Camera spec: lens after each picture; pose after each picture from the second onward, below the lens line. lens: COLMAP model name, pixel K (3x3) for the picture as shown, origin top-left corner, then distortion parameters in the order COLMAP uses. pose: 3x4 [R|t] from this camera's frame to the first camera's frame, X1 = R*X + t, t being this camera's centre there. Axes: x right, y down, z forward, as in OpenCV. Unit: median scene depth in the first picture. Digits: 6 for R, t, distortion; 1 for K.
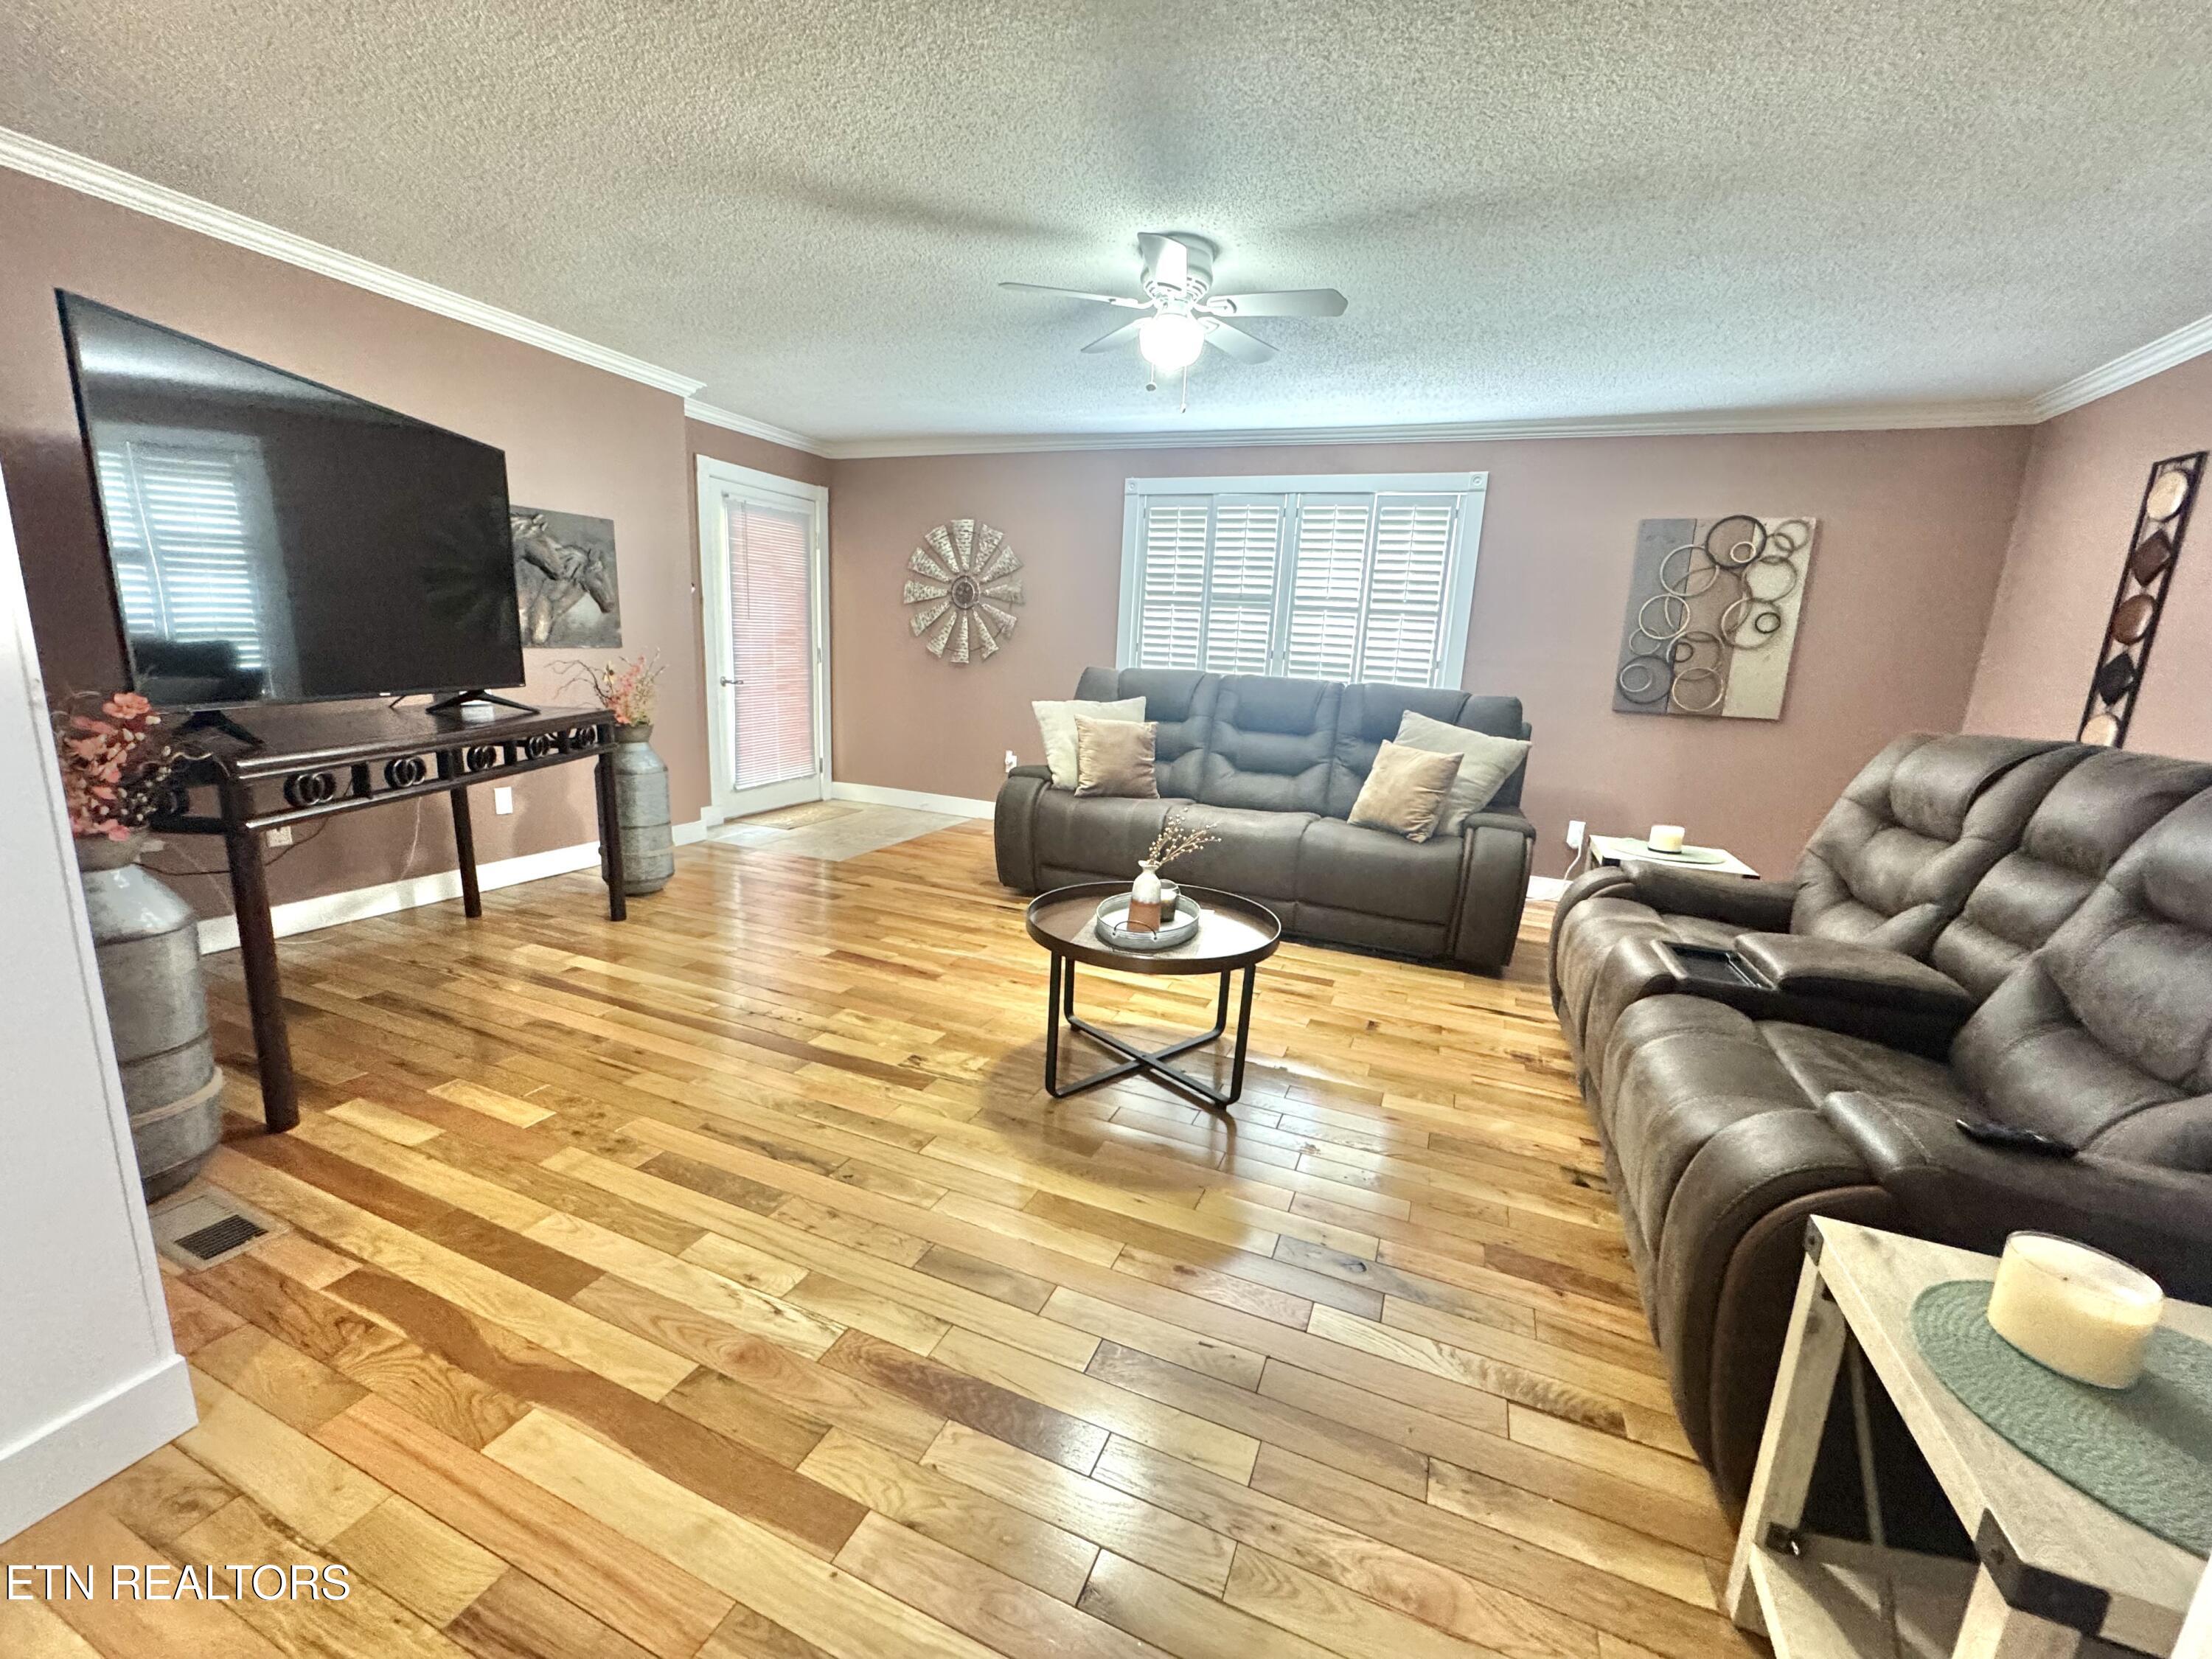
lens RADIAL K [[884.4, 0, 1109.5], [0, 884.4, 828.3], [0, 0, 1]] dist [-0.005267, 0.001229]
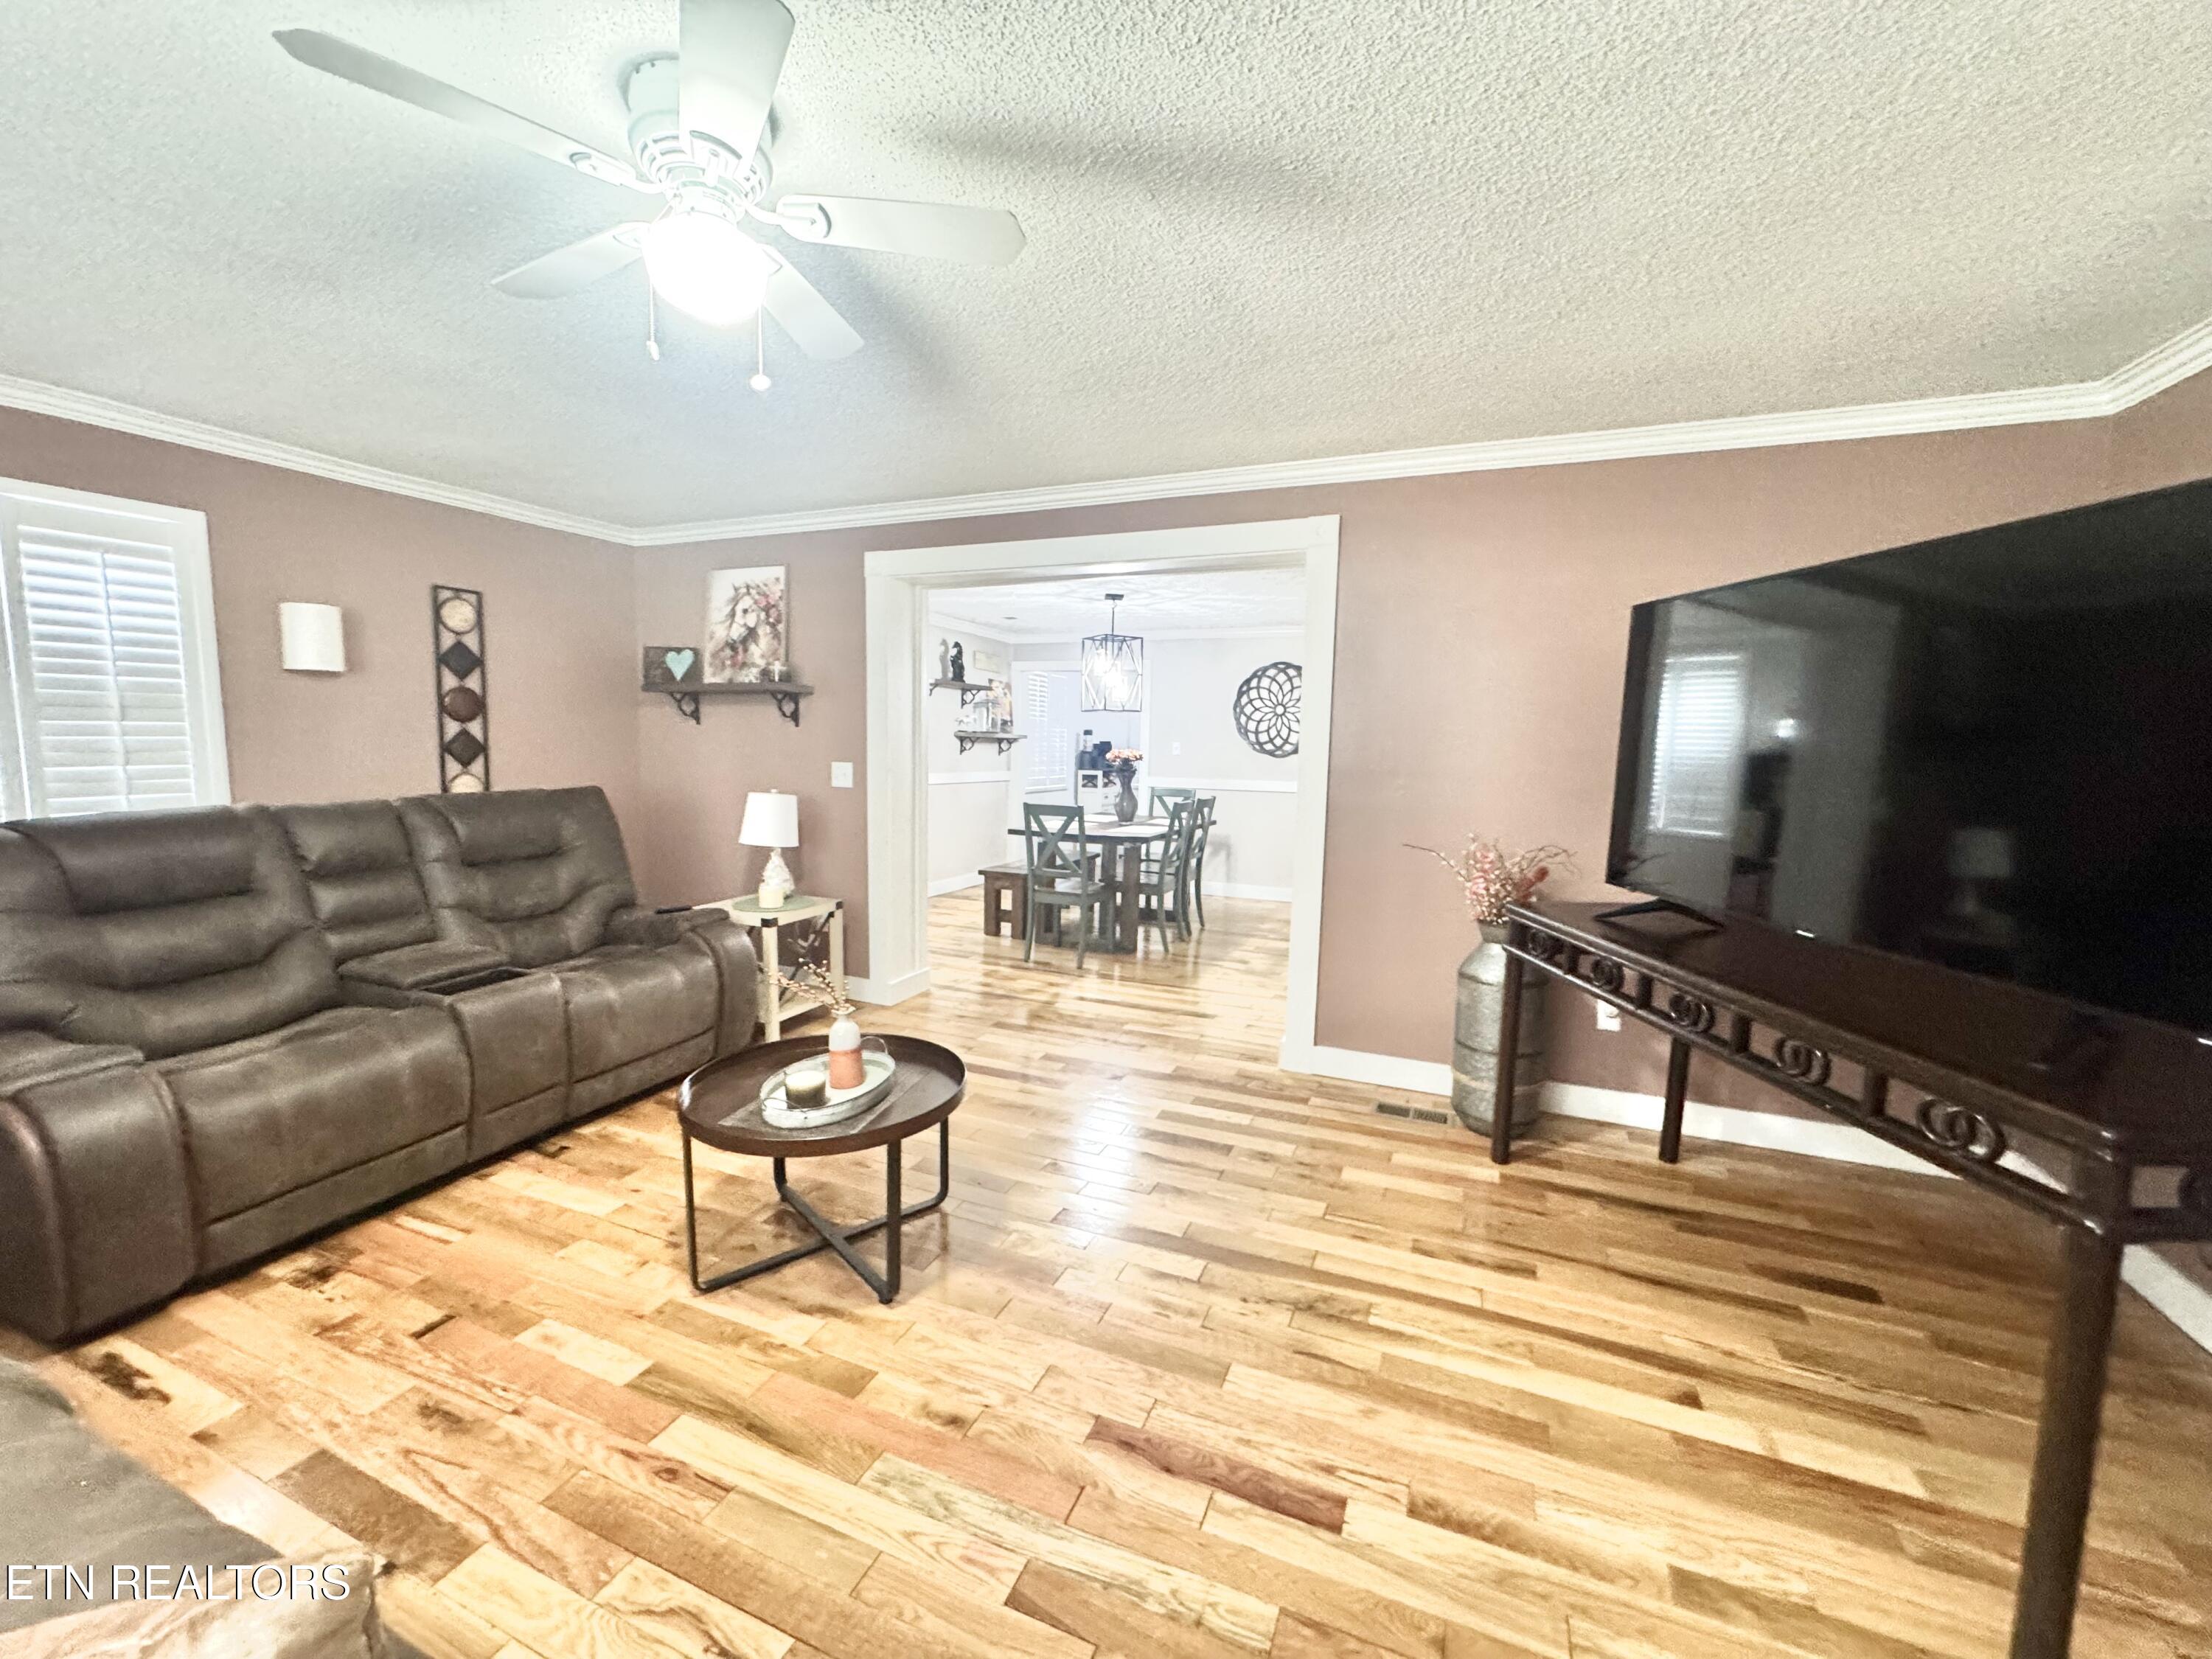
lens RADIAL K [[884.4, 0, 1105.8], [0, 884.4, 827.9], [0, 0, 1]] dist [-0.005267, 0.001229]
pose [[-0.997287, -0.073527, 0.003649, -0.141340], [-0.069143, 0.952541, 0.296453, -0.281041], [-0.025273, 0.295396, -0.955040, 1.138363]]
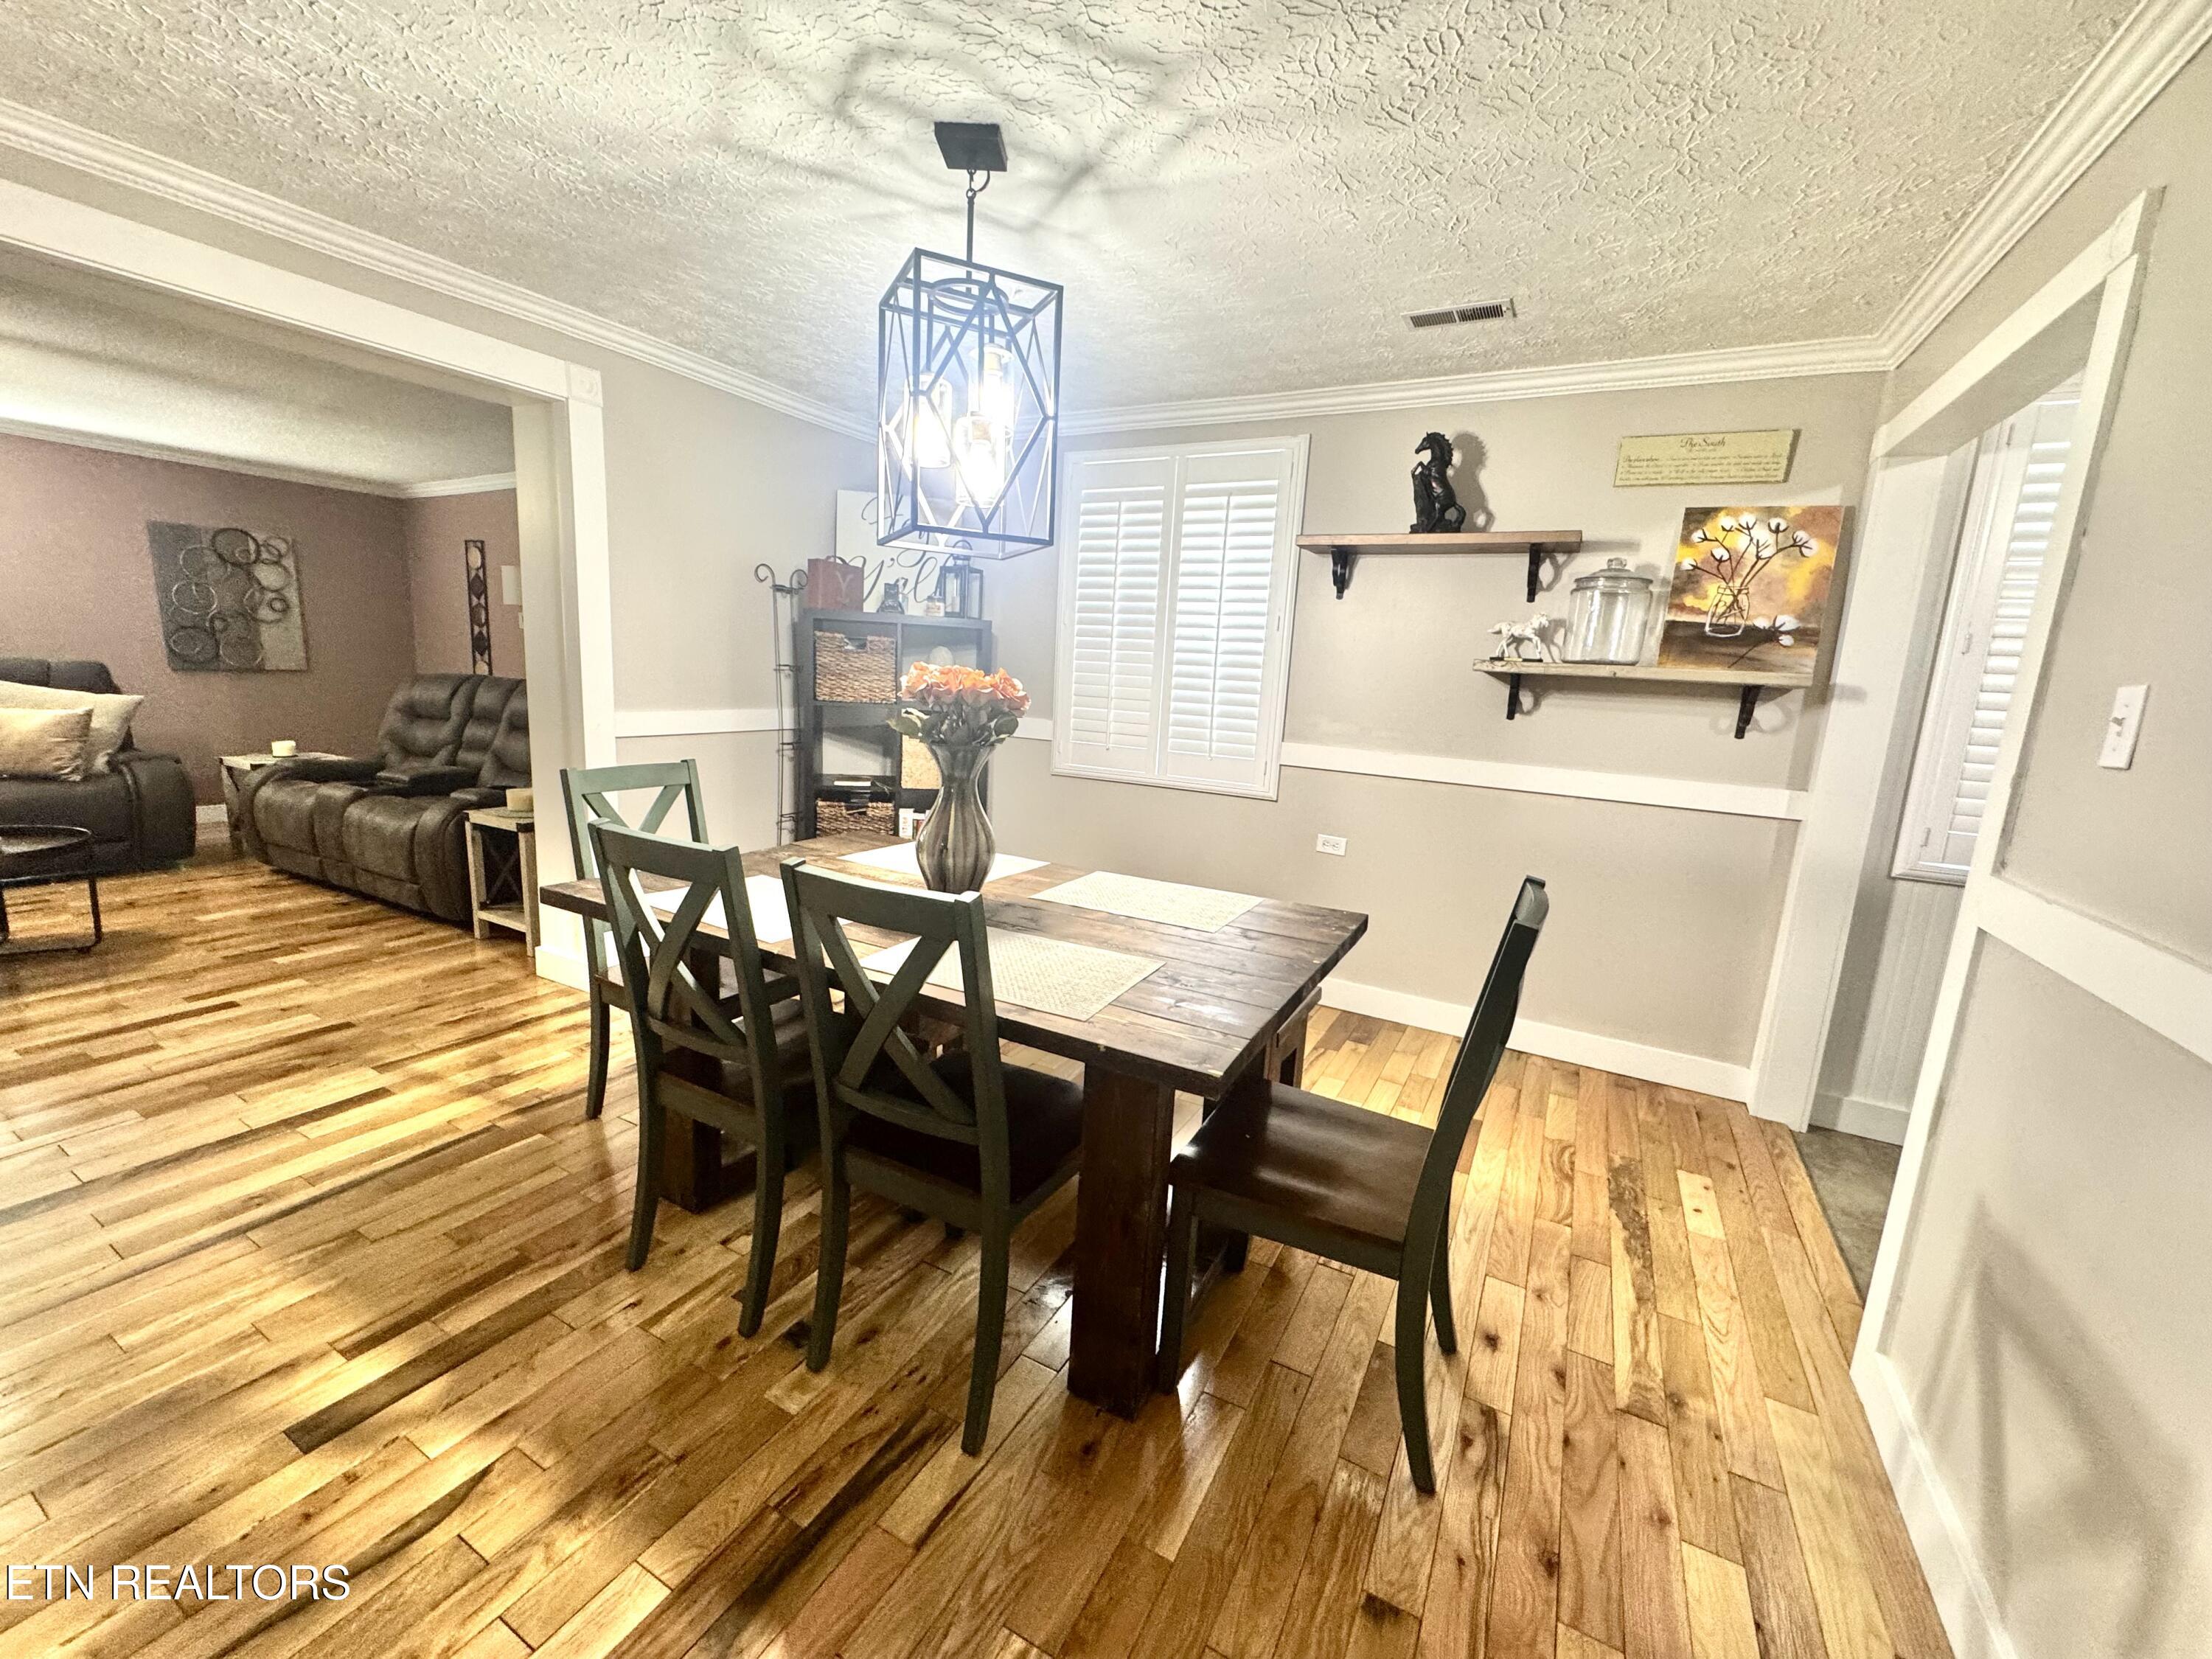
lens RADIAL K [[884.4, 0, 1105.0], [0, 884.4, 829.0], [0, 0, 1]] dist [-0.005267, 0.001229]
pose [[0.115481, -0.221337, 0.968336, -0.635149], [0.156966, 0.966675, 0.202239, 0.051303], [-0.980829, 0.128641, 0.146375, -0.551138]]
